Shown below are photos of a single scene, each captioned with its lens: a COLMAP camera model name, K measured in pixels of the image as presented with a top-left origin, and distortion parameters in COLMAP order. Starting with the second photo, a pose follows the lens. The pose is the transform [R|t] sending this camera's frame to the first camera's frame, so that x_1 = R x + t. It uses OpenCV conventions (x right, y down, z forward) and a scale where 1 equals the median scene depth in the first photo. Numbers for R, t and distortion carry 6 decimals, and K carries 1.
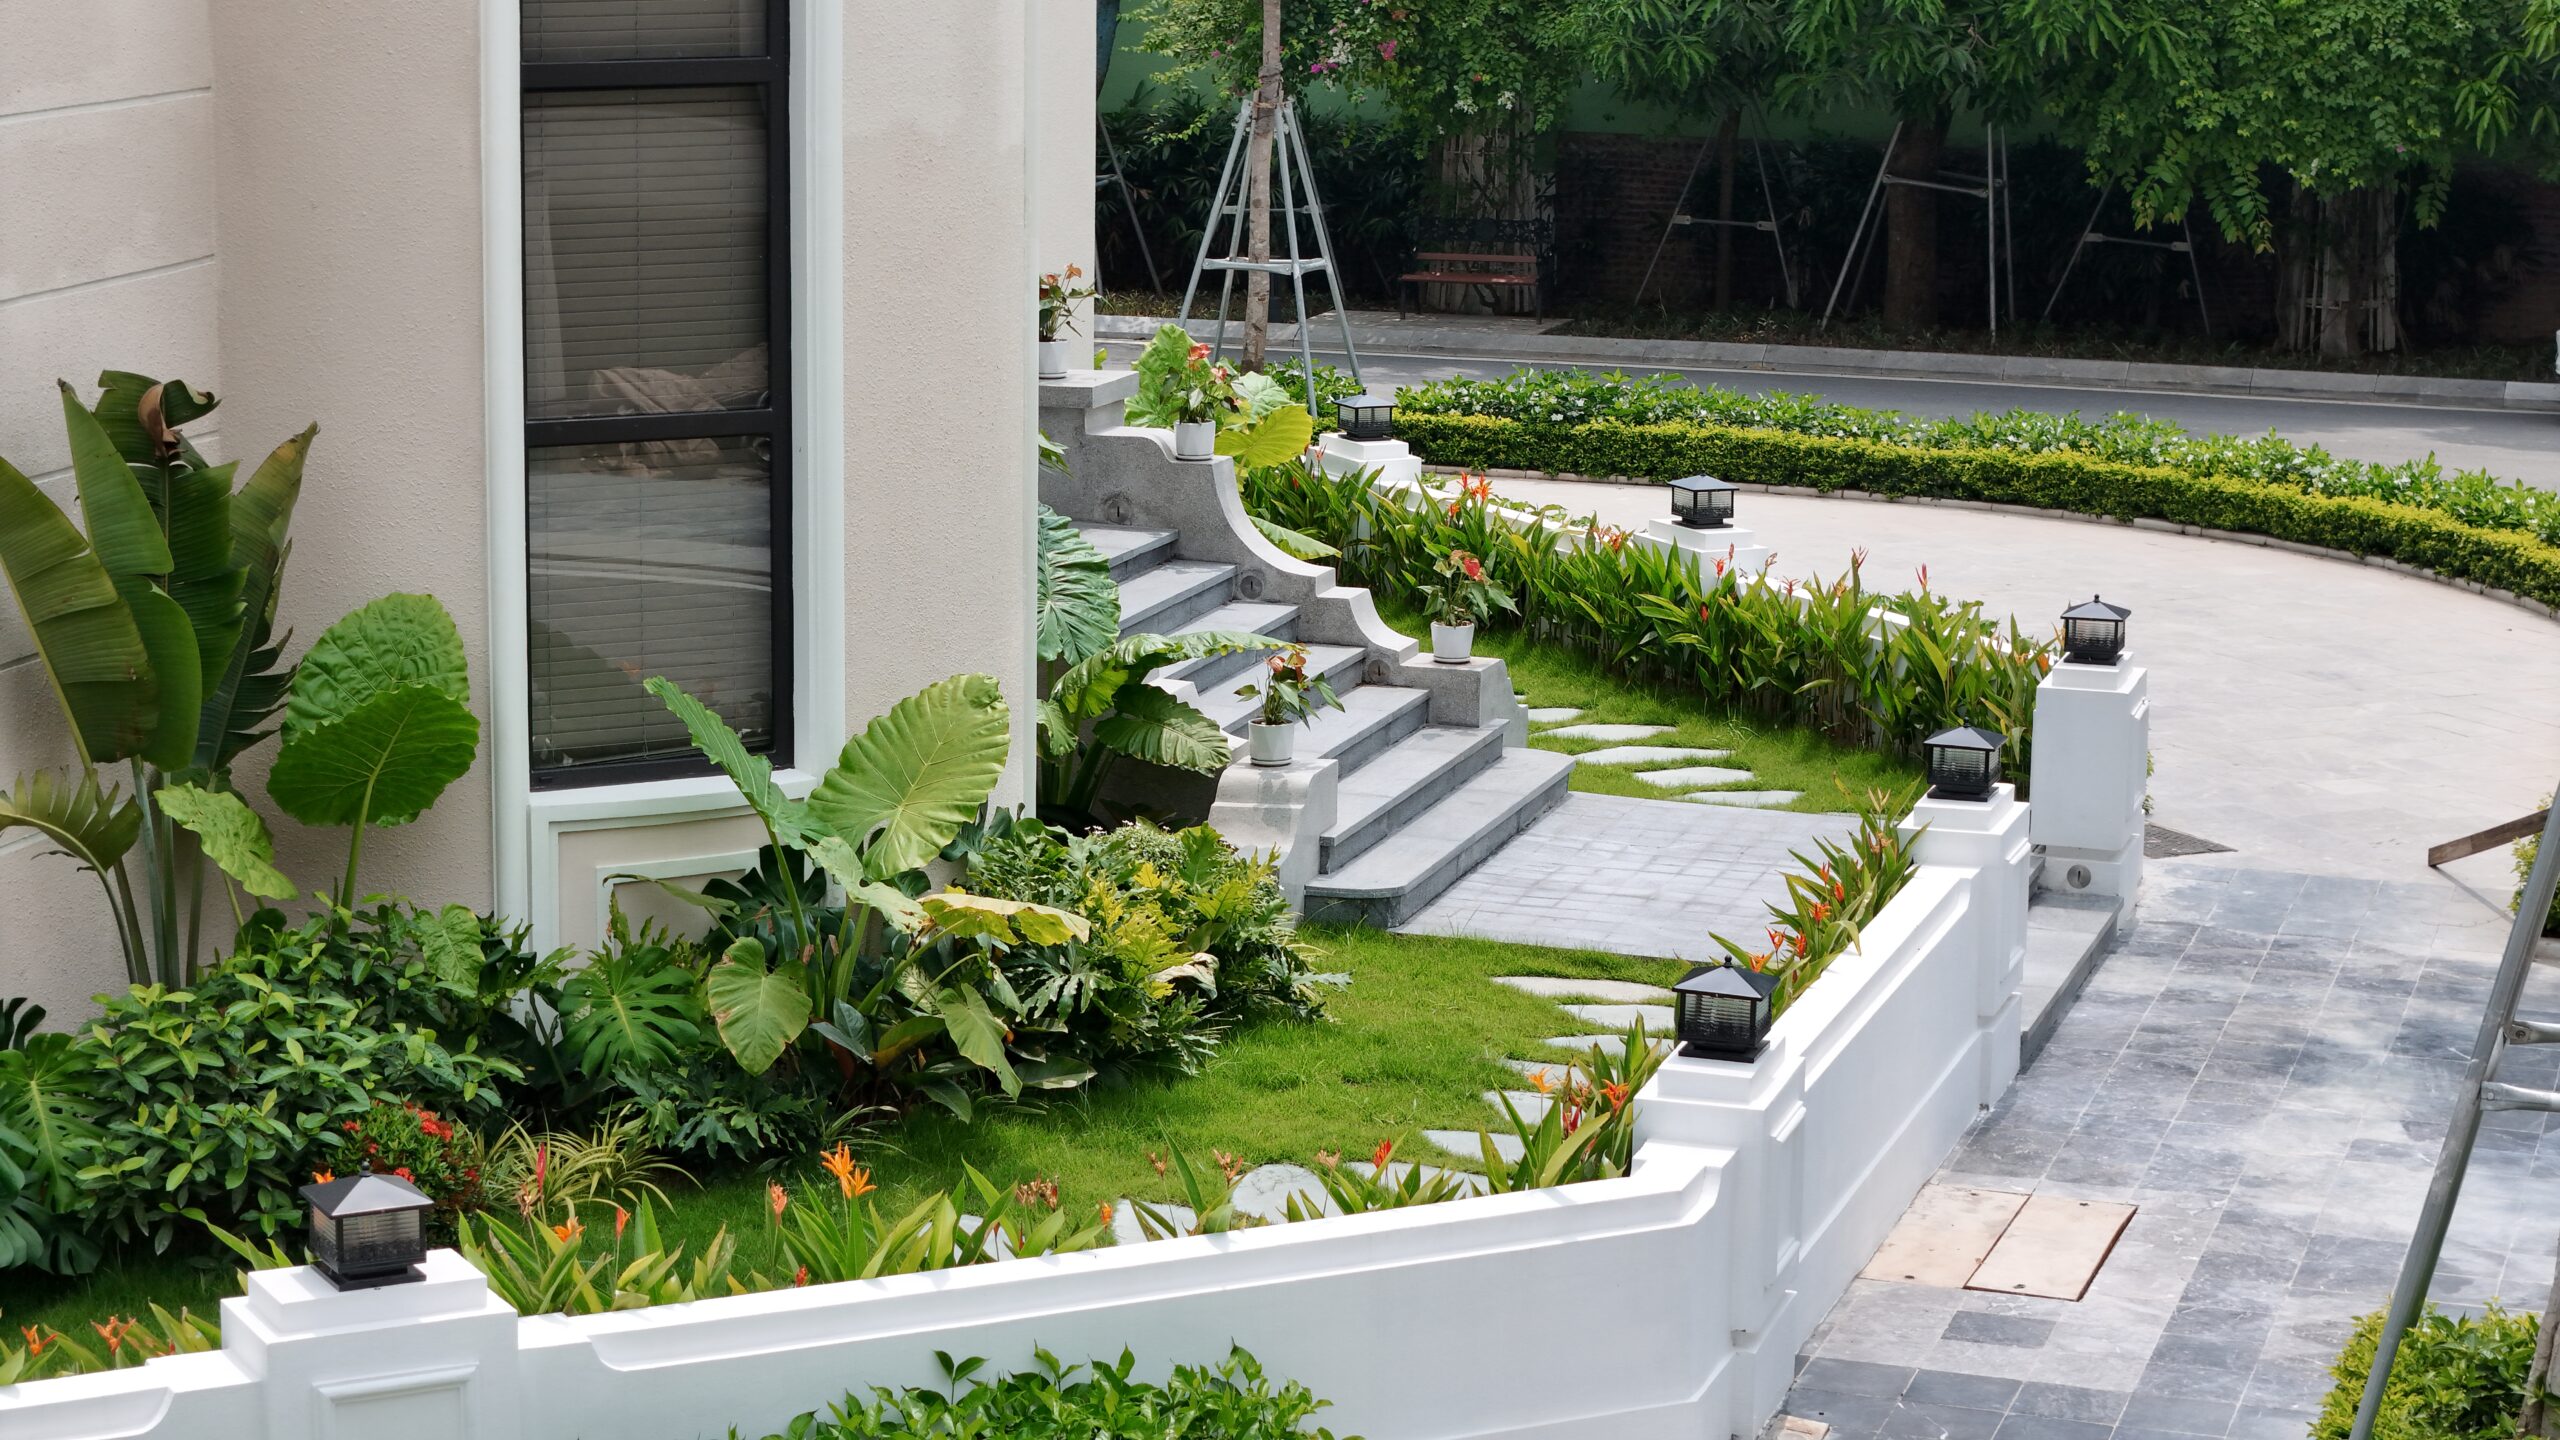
lens RADIAL K [[5150.2, 0, 1281.0], [0, 5150.2, 721.0], [0, 0, 1]] dist [-0.180045, 0.000000]
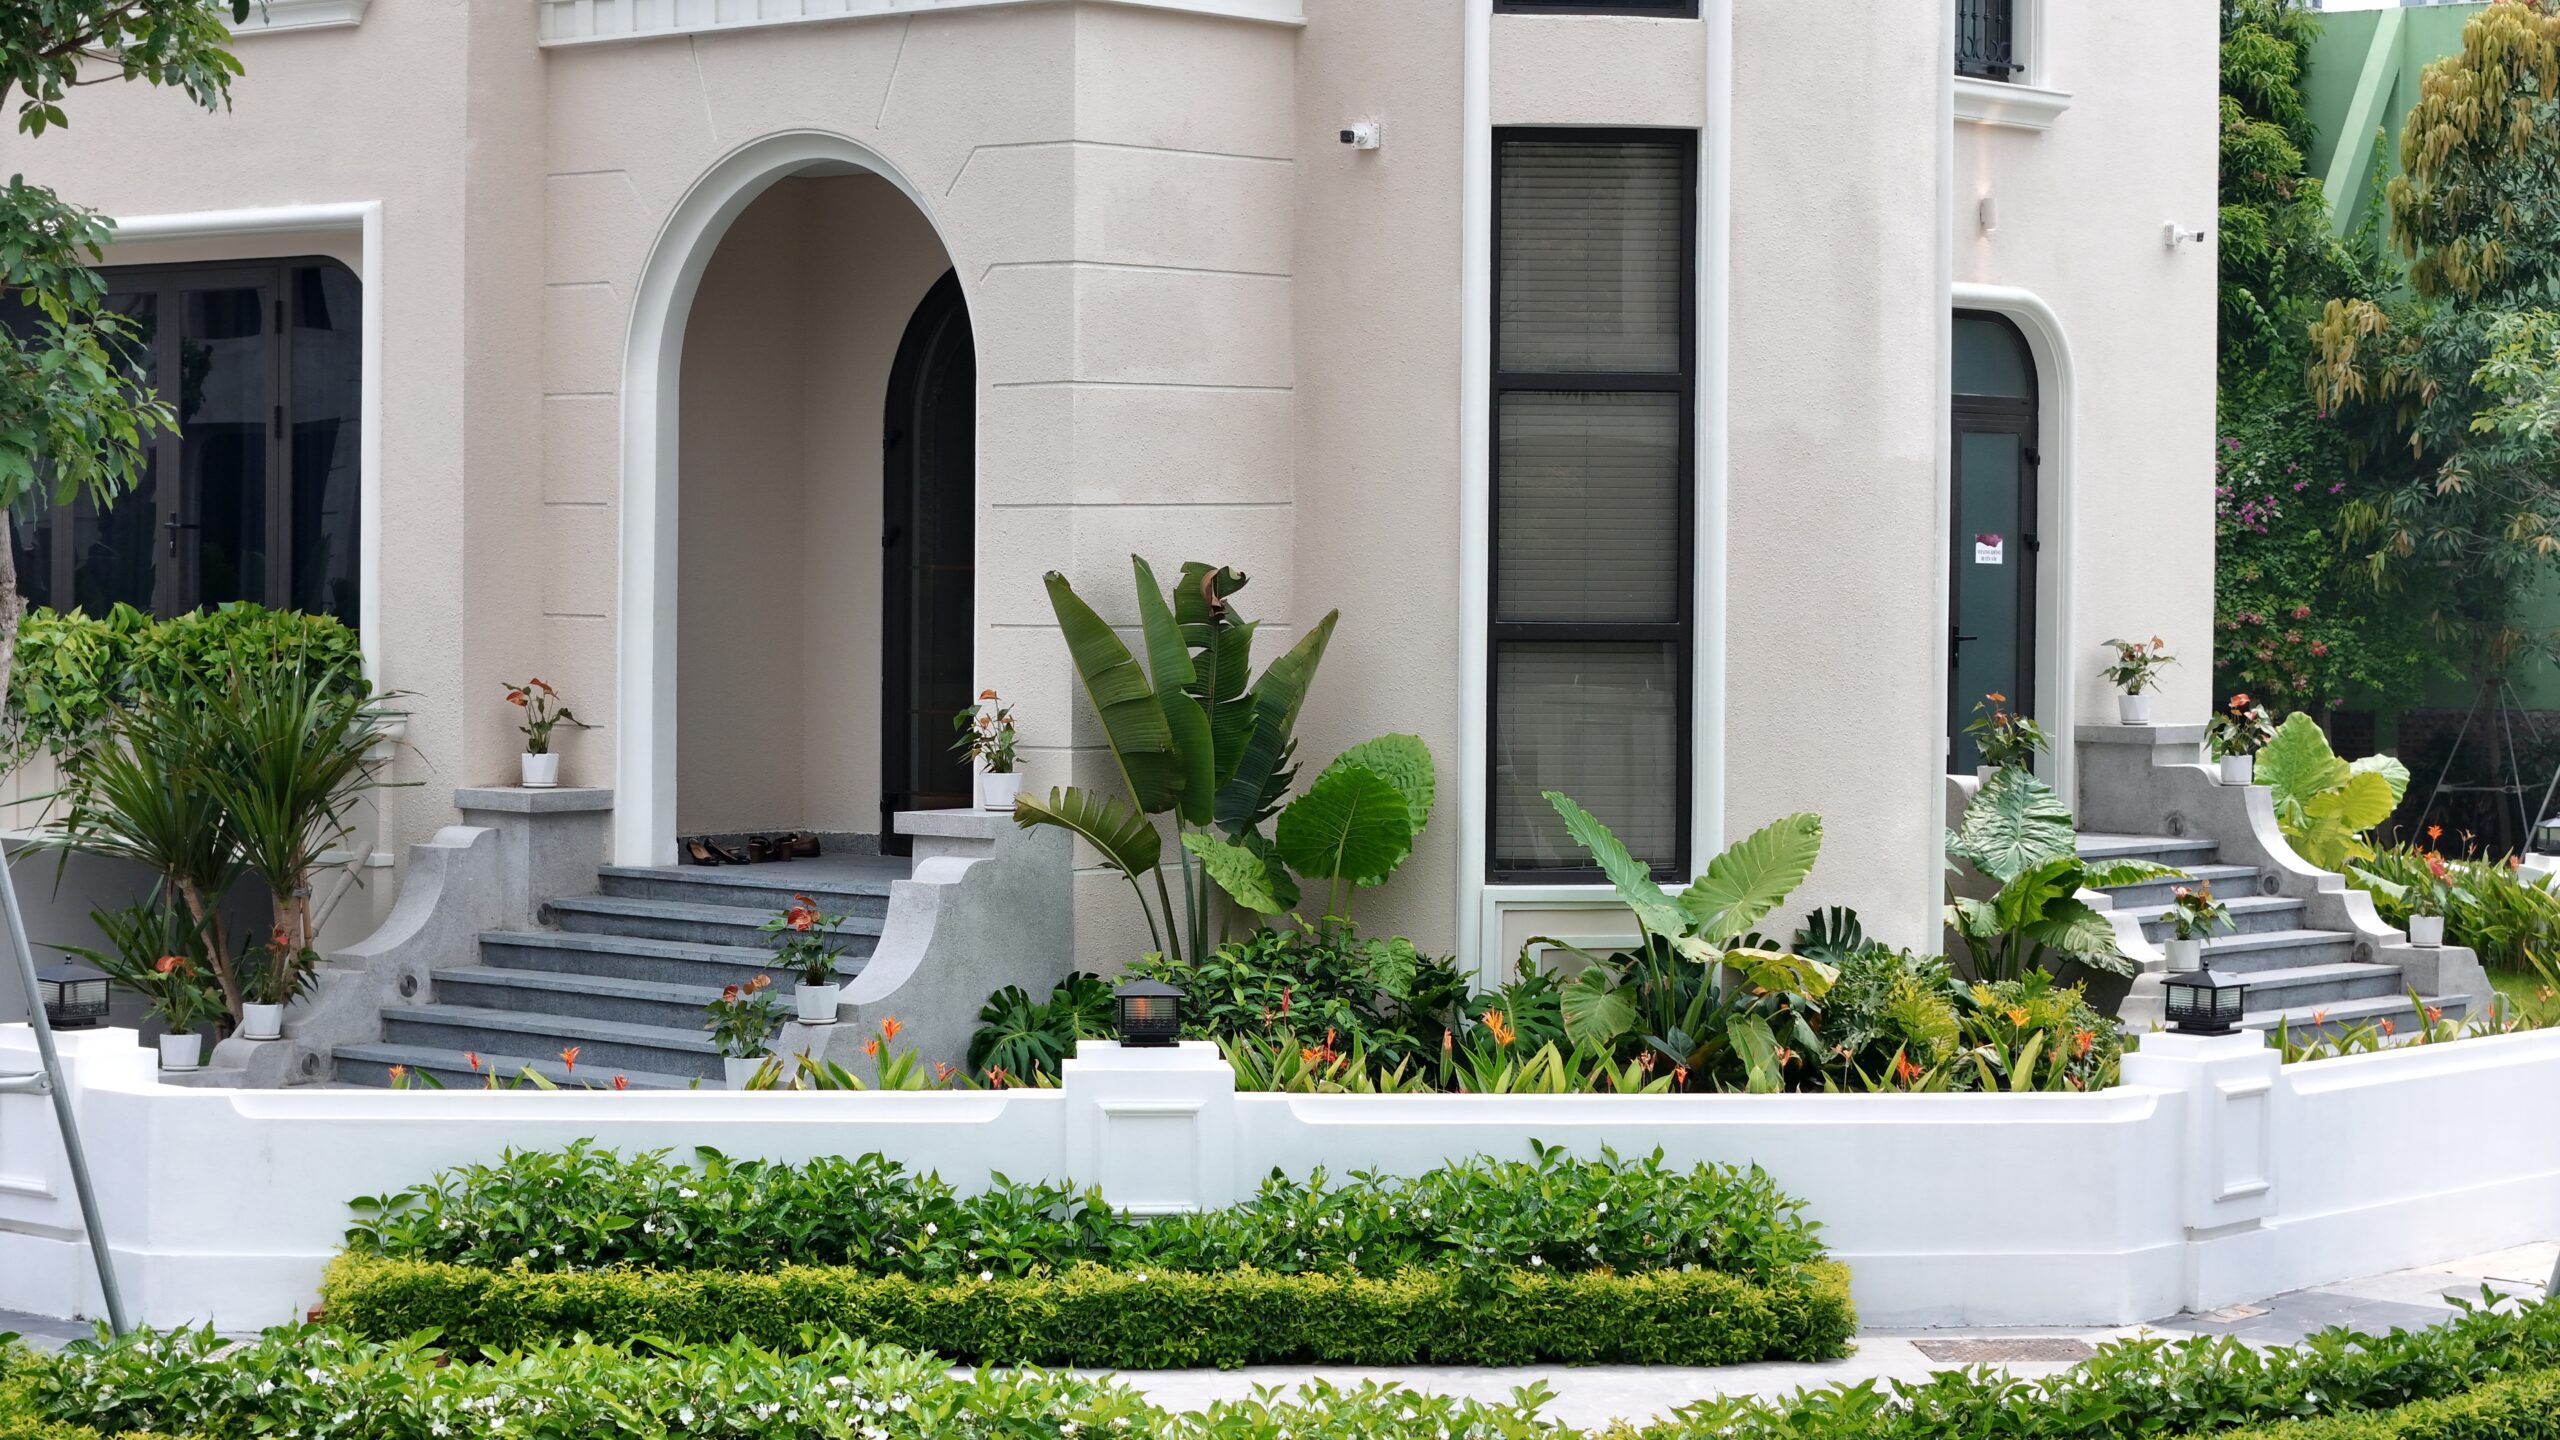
lens RADIAL K [[5150.2, 0, 1281.7], [0, 5150.2, 720.2], [0, 0, 1]] dist [-0.180045, 0.000000]
pose [[0.917689, 0.008164, -0.397216, 0.372672], [-0.070530, 0.987257, -0.142653, 0.179819], [0.390990, 0.158927, 0.906570, -0.325022]]
